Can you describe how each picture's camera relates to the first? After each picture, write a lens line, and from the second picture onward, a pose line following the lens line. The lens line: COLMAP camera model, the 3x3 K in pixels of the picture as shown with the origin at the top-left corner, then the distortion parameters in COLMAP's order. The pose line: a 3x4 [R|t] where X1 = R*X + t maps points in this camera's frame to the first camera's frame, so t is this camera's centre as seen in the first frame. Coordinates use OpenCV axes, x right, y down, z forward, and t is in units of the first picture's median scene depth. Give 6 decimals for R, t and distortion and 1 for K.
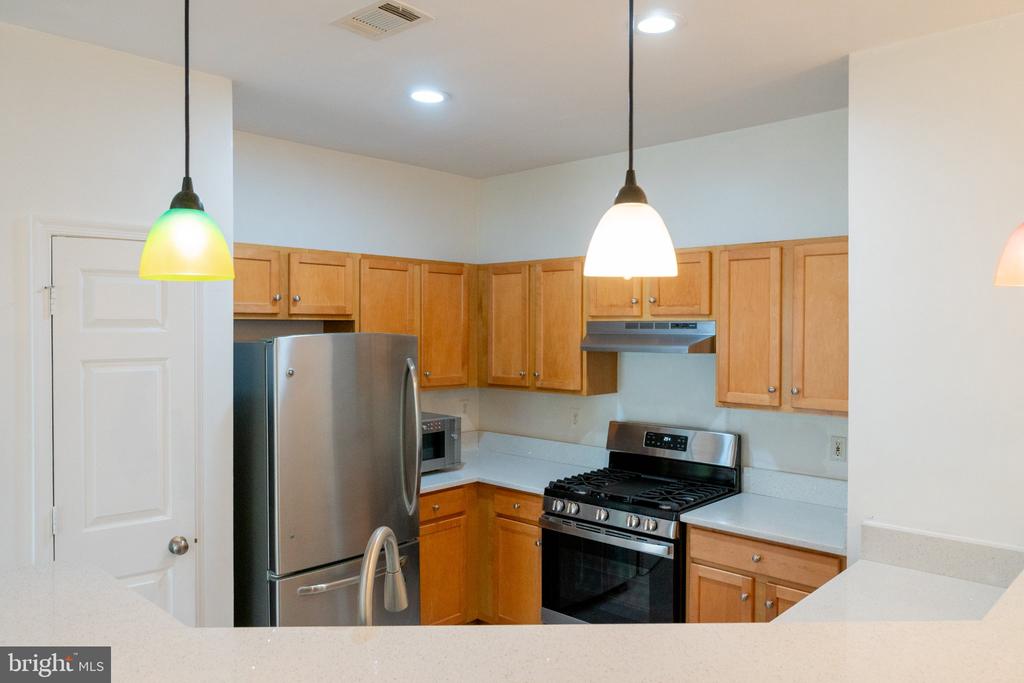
lens RADIAL K [[746.5, 0, 516.2], [0, 746.5, 336.2], [0, 0, 1]] dist [-0.000558, -0.000667]
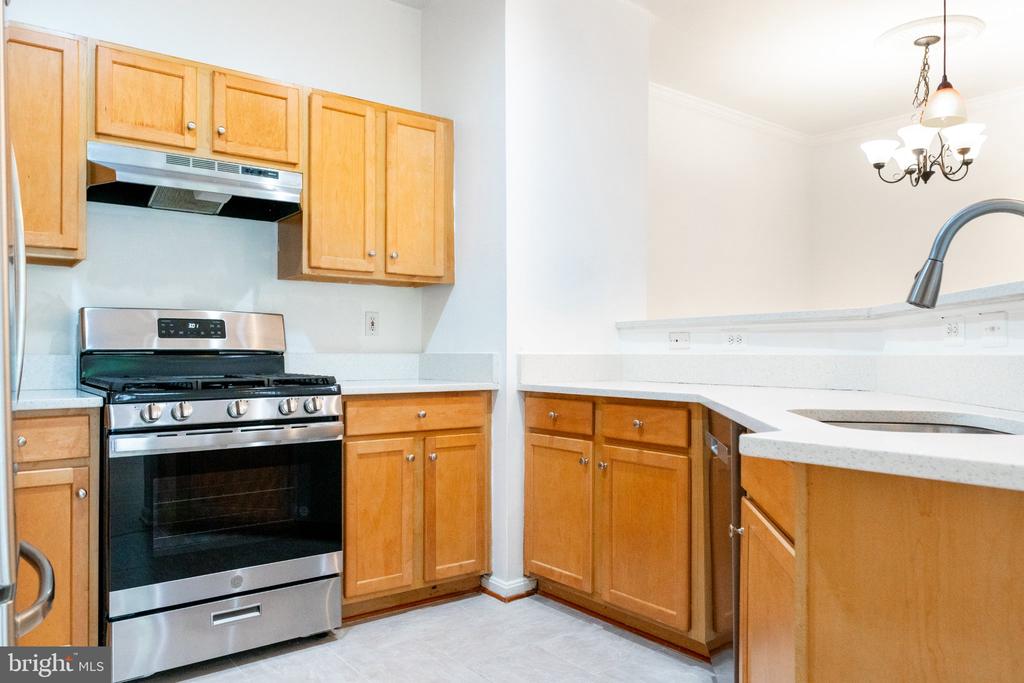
lens RADIAL K [[730.4, 0, 510.3], [0, 730.4, 348.3], [0, 0, 1]] dist [0.001493, -0.003619]
pose [[0.172598, 0.003970, 0.984984, -0.506102], [0.017907, 0.999814, -0.007167, 0.186732], [-0.984830, 0.018875, 0.172495, 0.609276]]
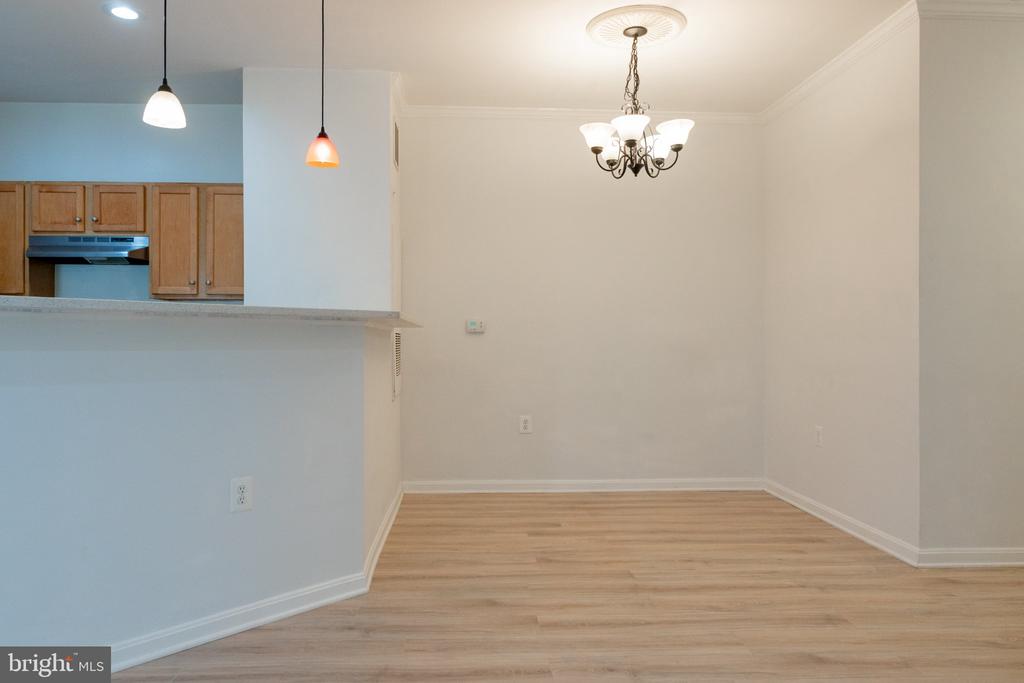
lens RADIAL K [[719.5, 0, 512.0], [0, 719.5, 341.5], [0, 0, 1]] dist [0.003048, 0.000464]
pose [[0.700247, -0.001066, 0.713900, -0.212725], [0.013656, 0.999836, -0.011902, 0.196454], [-0.713770, 0.018083, 0.700147, -0.411212]]
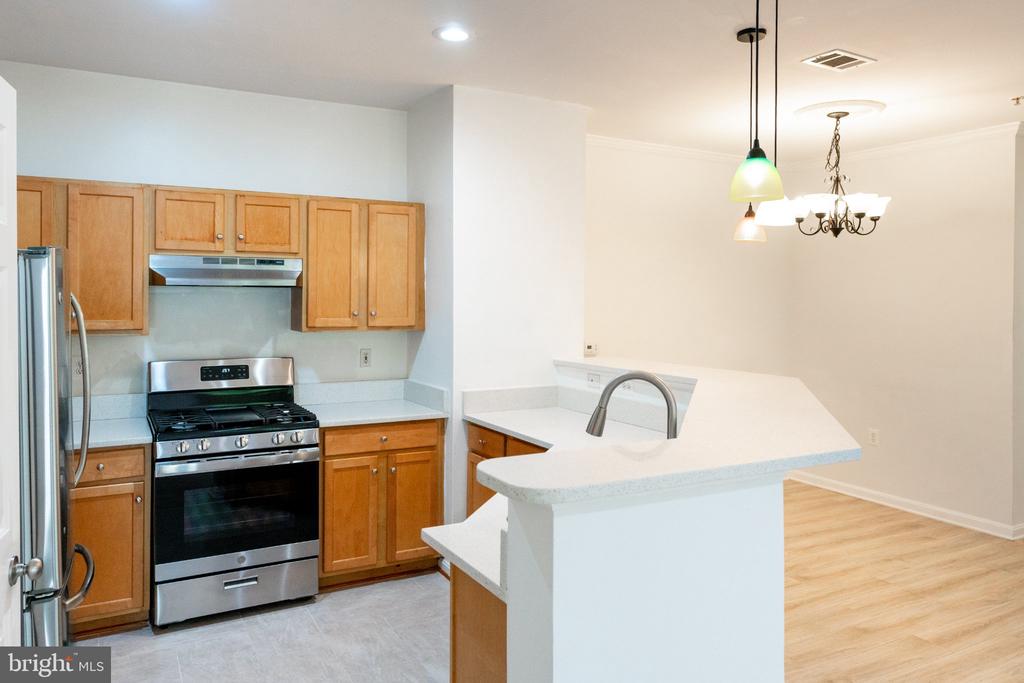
lens RADIAL K [[727.9, 0, 506.0], [0, 727.9, 298.4], [0, 0, 1]] dist [0.001768, 0.000866]
pose [[0.322410, -0.002832, 0.946596, -0.696890], [0.011137, 0.999938, -0.000801, 0.045158], [-0.946535, 0.010801, 0.322422, 0.320950]]
